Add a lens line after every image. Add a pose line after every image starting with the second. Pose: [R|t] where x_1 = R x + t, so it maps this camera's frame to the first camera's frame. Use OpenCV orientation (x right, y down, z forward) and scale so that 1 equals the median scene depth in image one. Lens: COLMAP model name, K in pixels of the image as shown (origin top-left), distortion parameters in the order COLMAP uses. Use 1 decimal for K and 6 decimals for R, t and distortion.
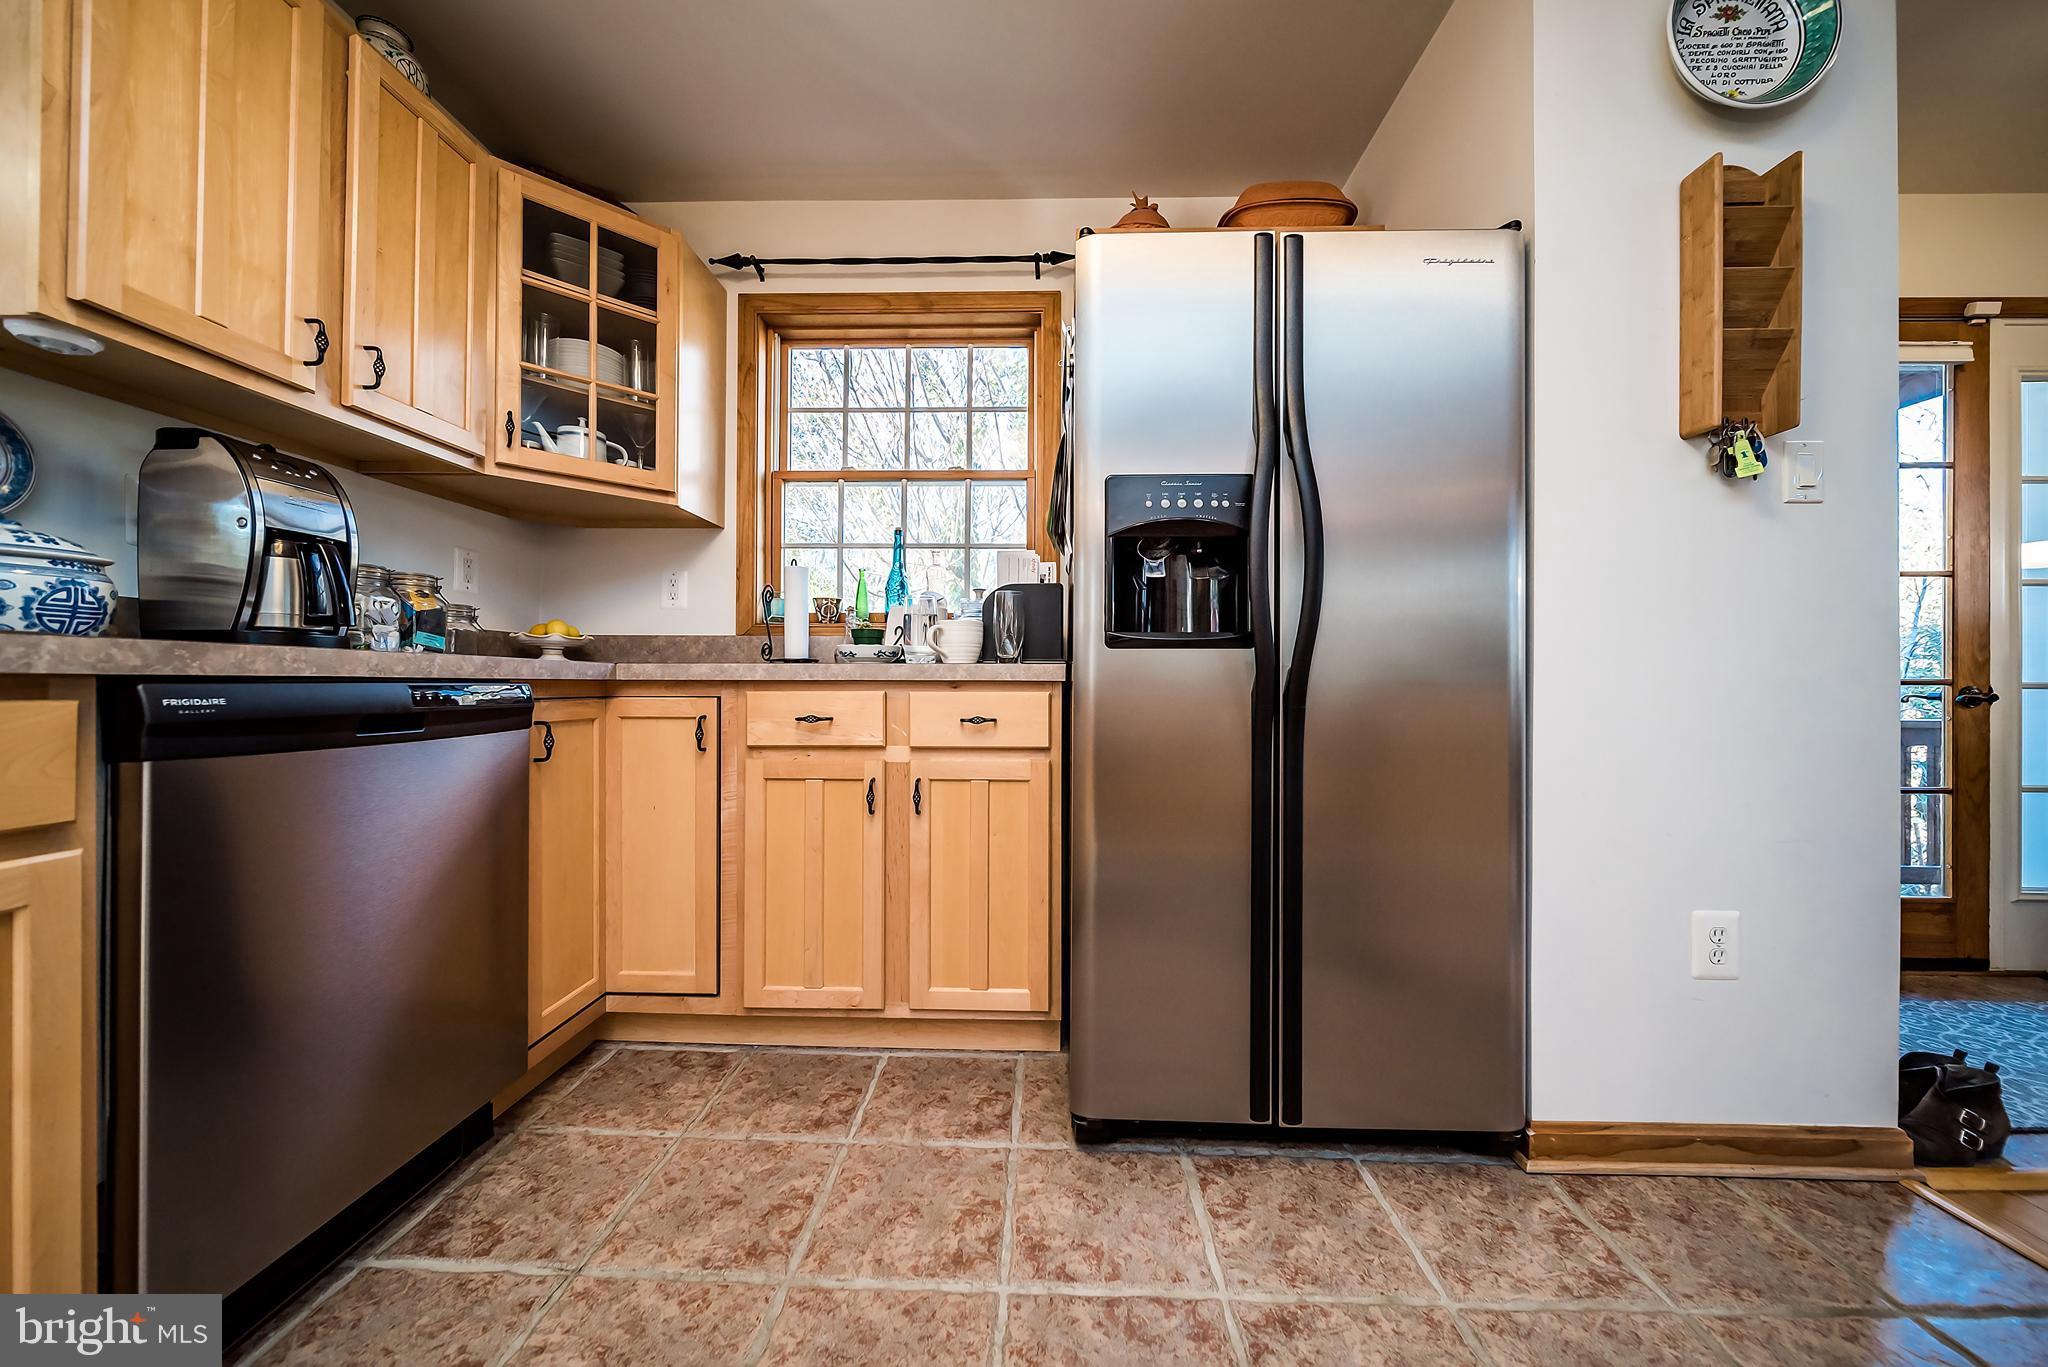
lens RADIAL K [[724.3, 0, 1029.4], [0, 724.3, 681.3], [0, 0, 1]] dist [-0.002430, -0.000472]
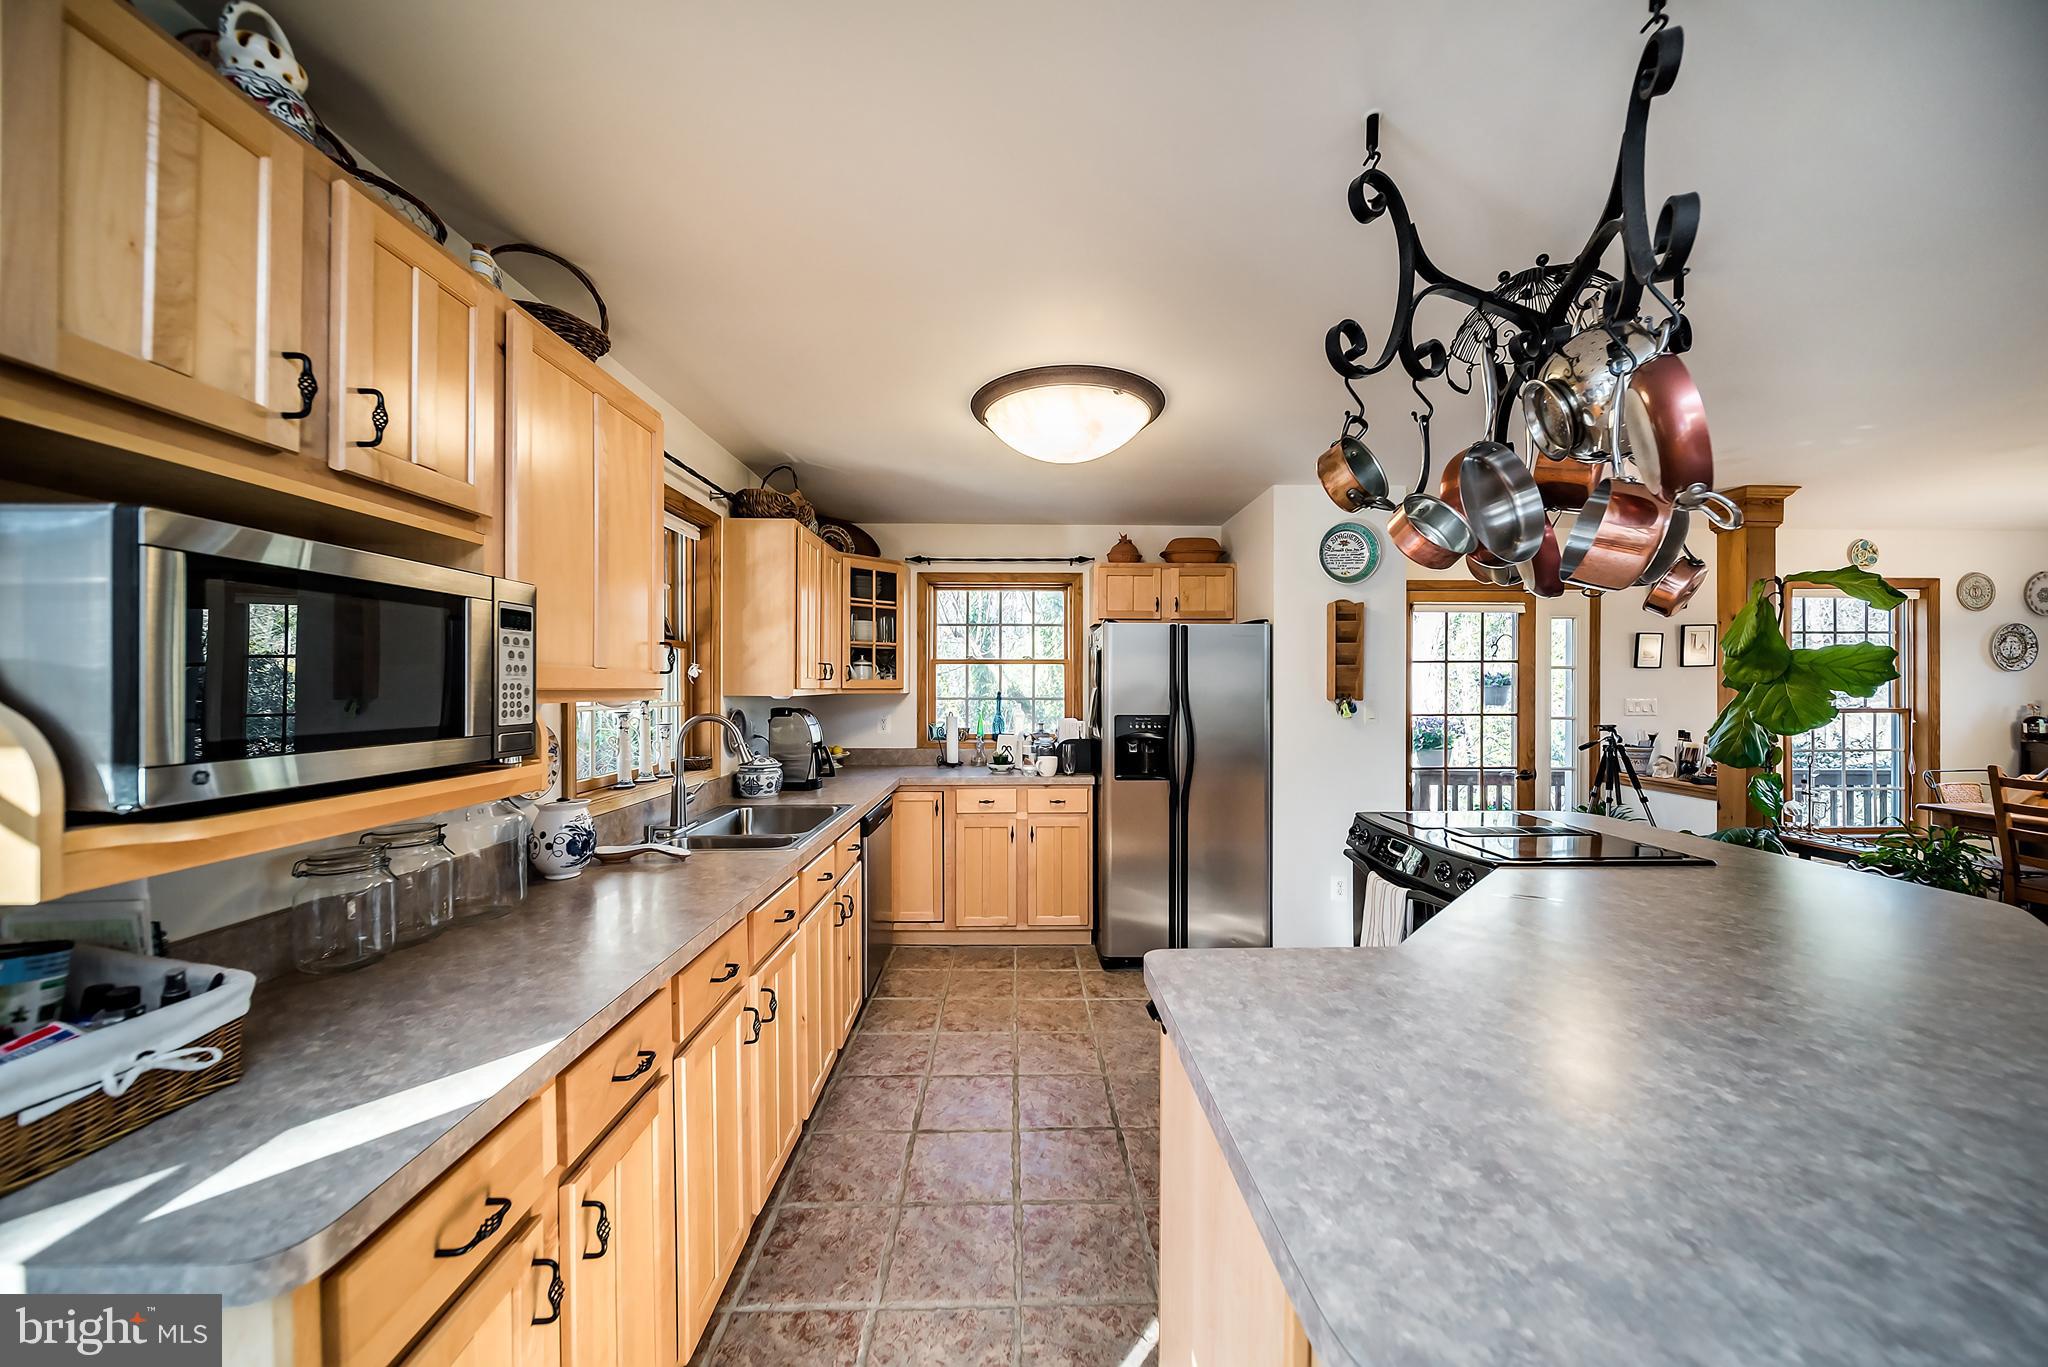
lens RADIAL K [[724.3, 0, 1029.4], [0, 724.3, 681.3], [0, 0, 1]] dist [-0.002430, -0.000472]
pose [[0.998935, -0.002442, 0.046085, -0.261132], [0.002516, 0.999996, -0.001552, -0.322112], [-0.046081, 0.001667, 0.998936, -1.301882]]
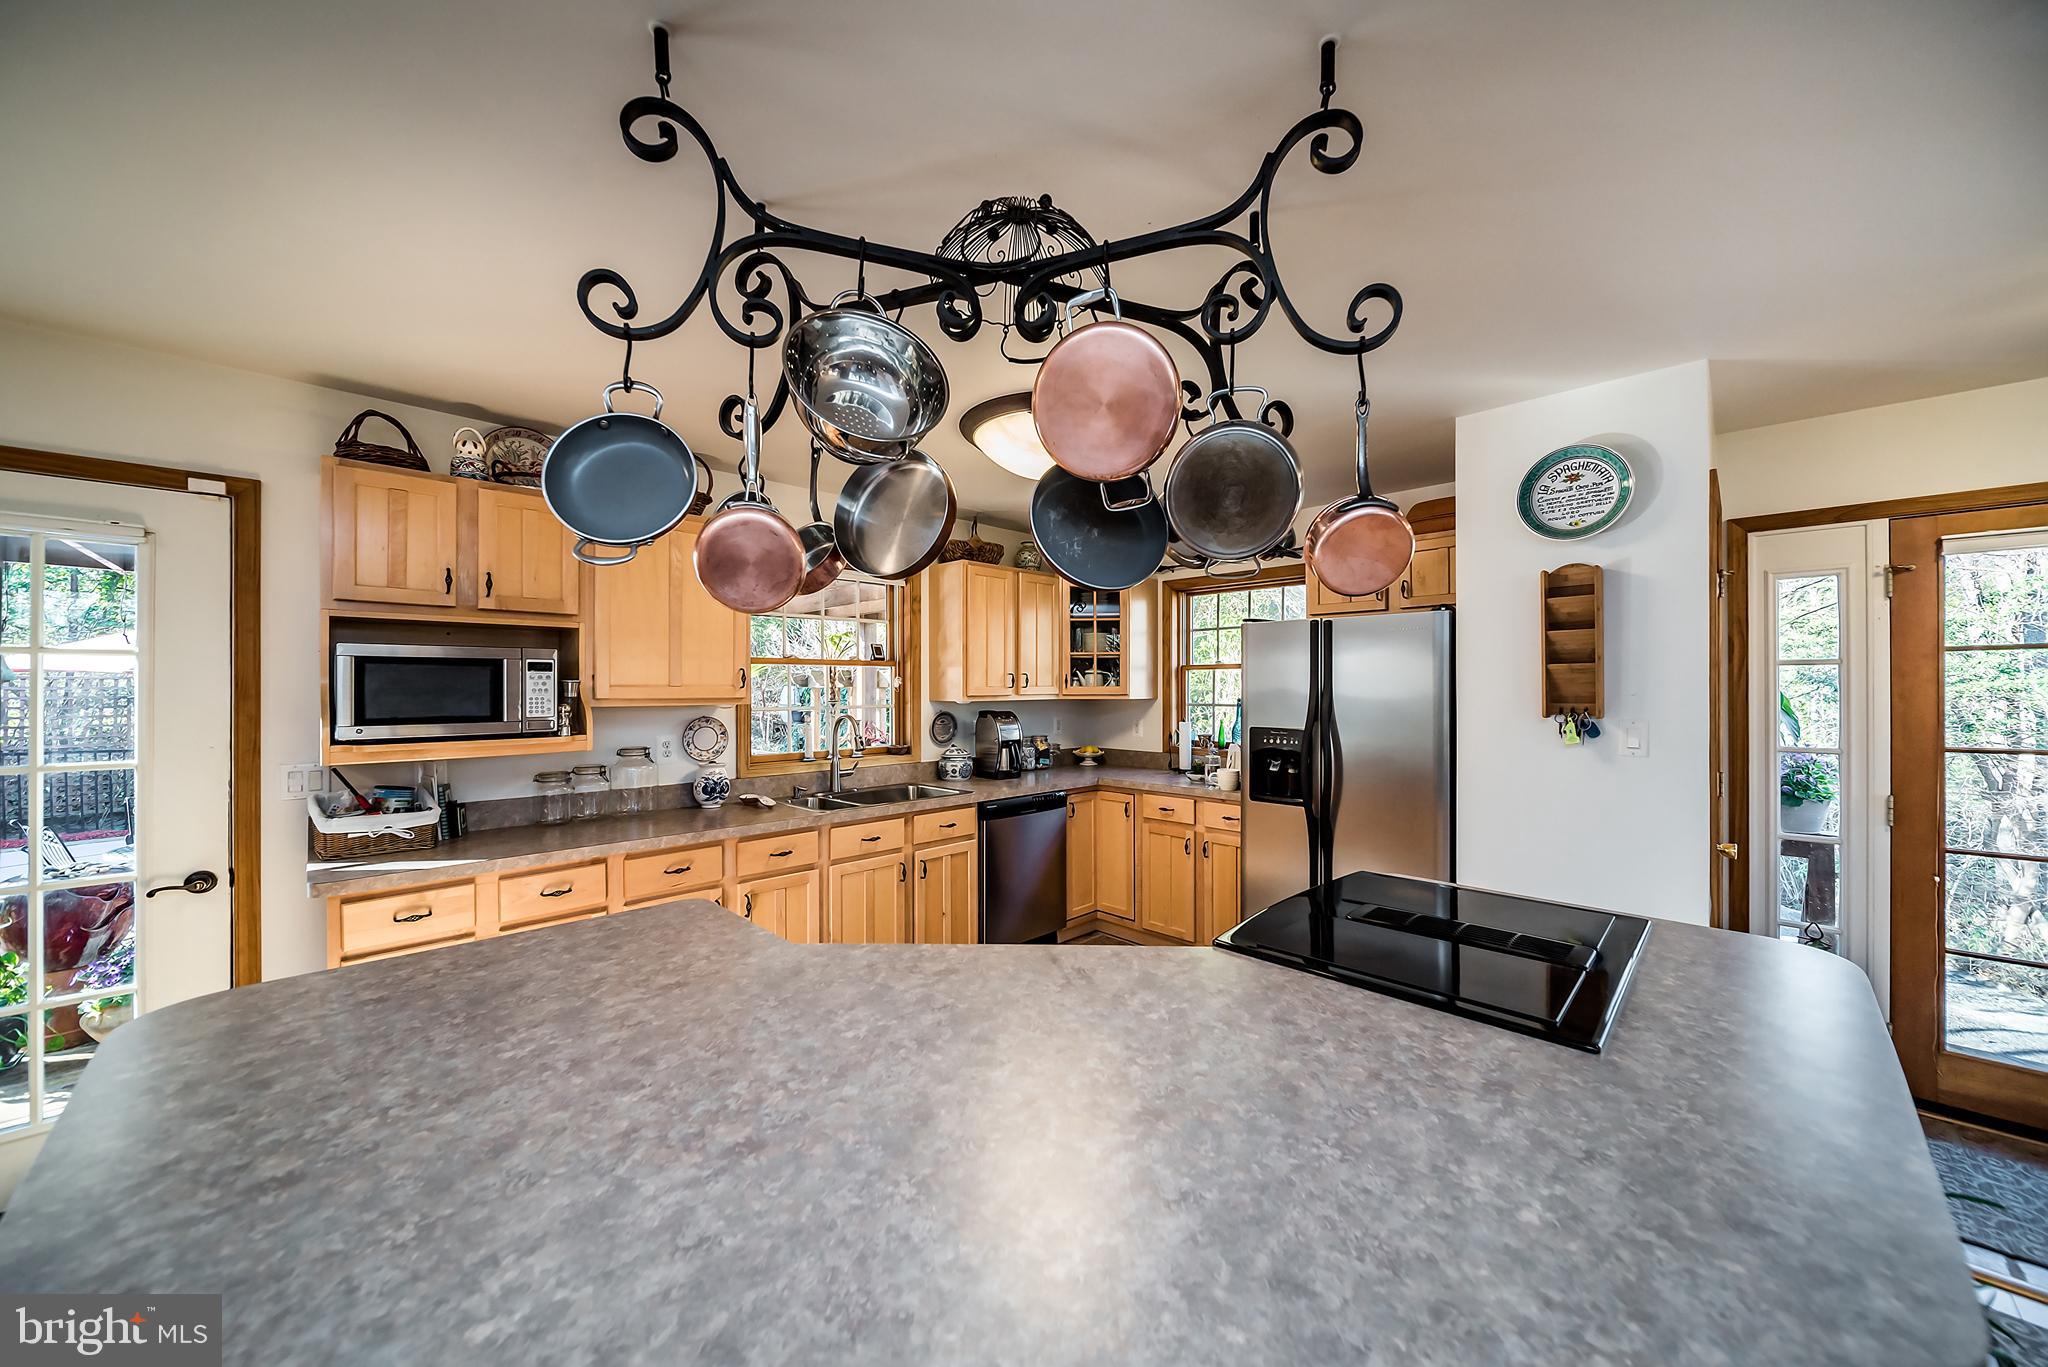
lens RADIAL K [[737.3, 0, 1024.0], [0, 737.3, 683.5], [0, 0, 1]] dist [-0.001104, -0.000142]
pose [[0.717808, -0.009028, -0.696183, 0.992192], [0.008090, 0.999957, -0.004626, -0.333995], [0.696195, -0.002312, 0.717849, -0.978482]]
